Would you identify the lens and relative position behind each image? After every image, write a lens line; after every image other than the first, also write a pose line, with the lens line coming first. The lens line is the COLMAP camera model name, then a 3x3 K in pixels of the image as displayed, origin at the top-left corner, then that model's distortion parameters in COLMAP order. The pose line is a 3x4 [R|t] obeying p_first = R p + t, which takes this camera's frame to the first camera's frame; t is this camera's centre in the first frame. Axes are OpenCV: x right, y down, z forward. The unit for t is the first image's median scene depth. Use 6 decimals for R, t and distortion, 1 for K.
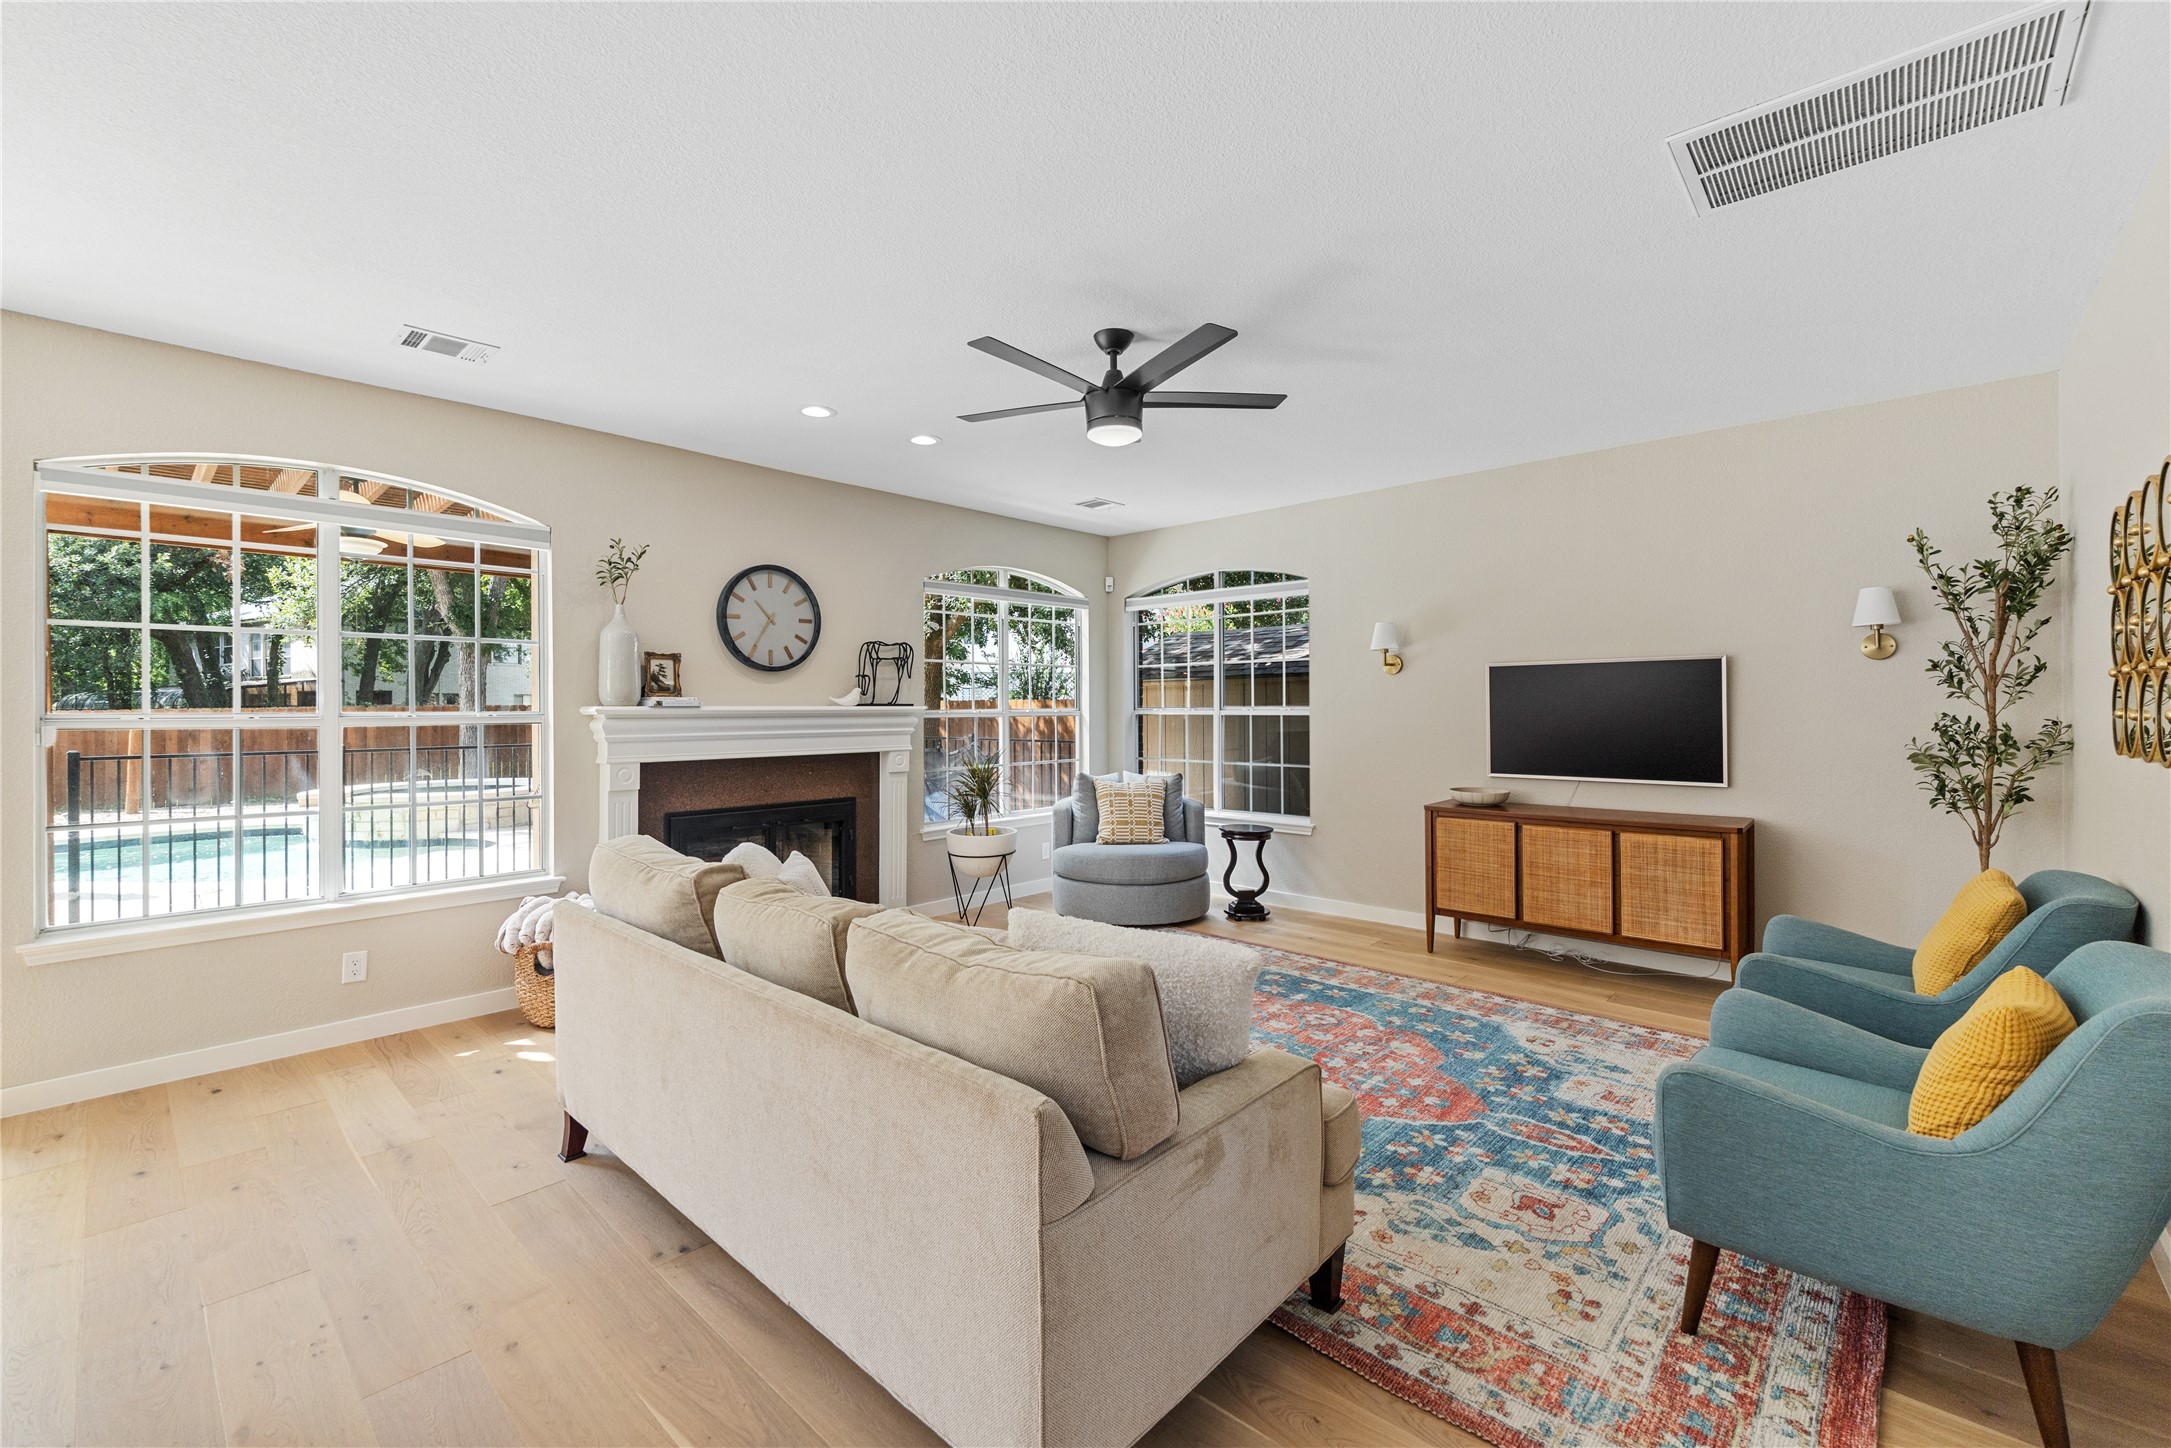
lens RADIAL K [[895.5, 0, 1076.8], [0, 895.5, 710.9], [0, 0, 1]] dist [0.003474, 0.000067]
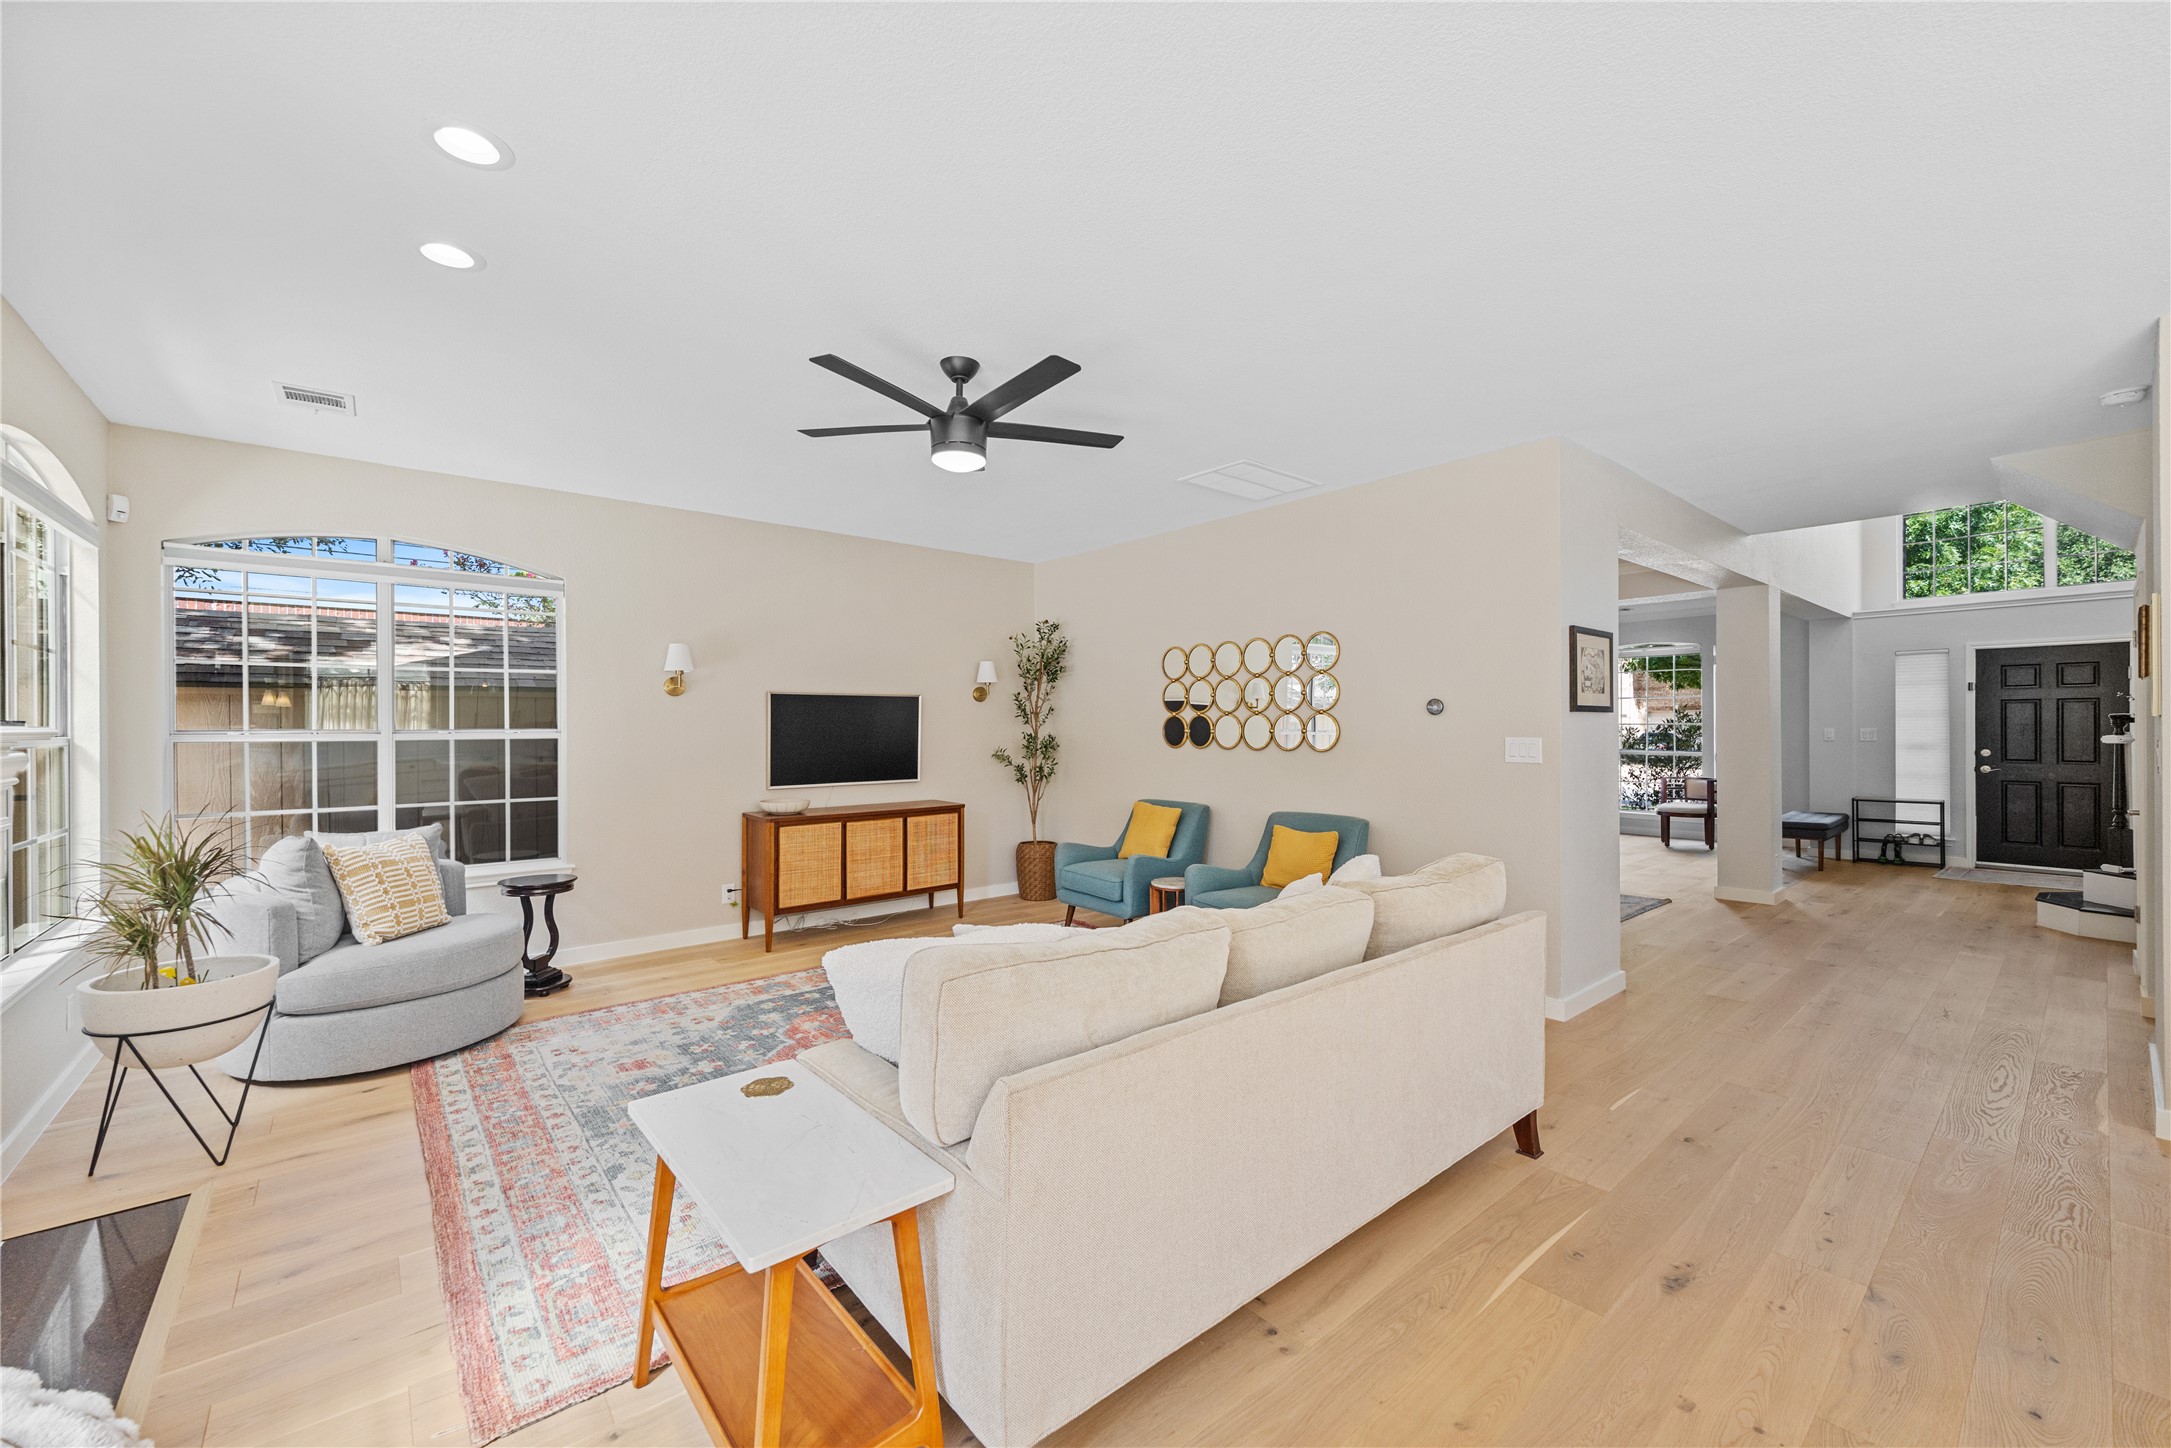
lens RADIAL K [[857.3, 0, 1087.2], [0, 857.3, 728.2], [0, 0, 1]] dist [0.001368, 0.000029]
pose [[0.113231, -0.001278, 0.993568, -0.584254], [0.005950, 0.999982, 0.000608, -0.003176], [-0.993551, 0.005843, 0.113236, 0.473793]]
